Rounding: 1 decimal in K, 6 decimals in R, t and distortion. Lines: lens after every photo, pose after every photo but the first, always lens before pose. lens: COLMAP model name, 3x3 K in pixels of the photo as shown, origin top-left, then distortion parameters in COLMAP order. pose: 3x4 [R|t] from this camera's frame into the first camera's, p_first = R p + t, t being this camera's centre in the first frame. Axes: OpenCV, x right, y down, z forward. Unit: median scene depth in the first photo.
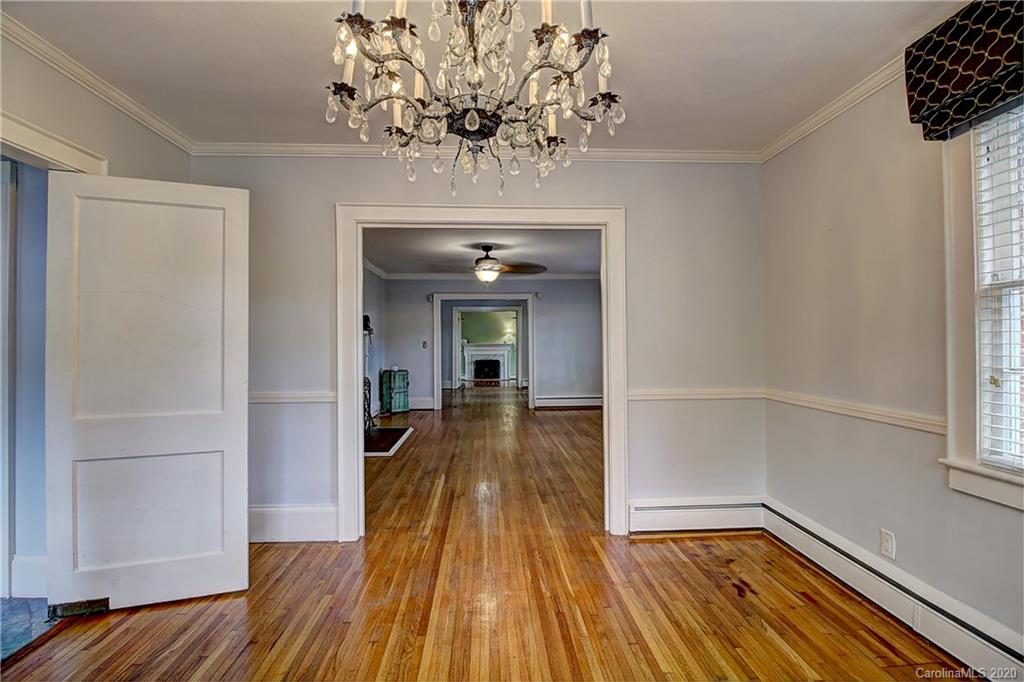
lens RADIAL K [[474.2, 0, 514.4], [0, 474.2, 336.9], [0, 0, 1]] dist [0.001632, -0.015421]
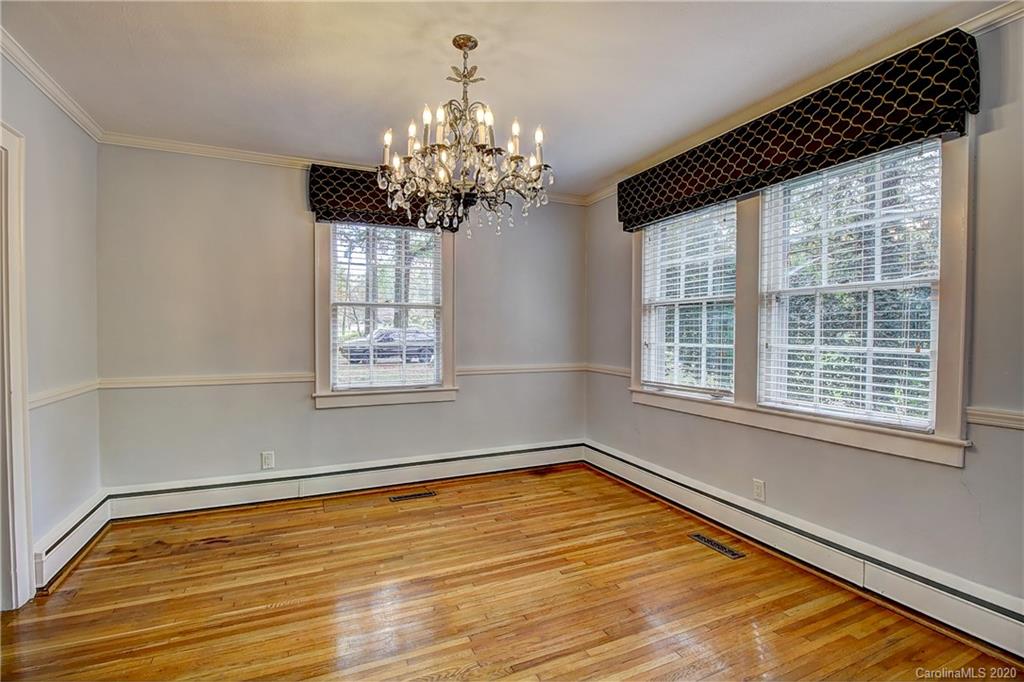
lens RADIAL K [[474.2, 0, 514.4], [0, 474.2, 336.9], [0, 0, 1]] dist [0.001632, -0.015421]
pose [[-0.369971, -0.005299, 0.929028, -0.900038], [-0.011893, 0.999929, 0.000967, 0.018893], [-0.928967, -0.010691, -0.370008, 0.772940]]
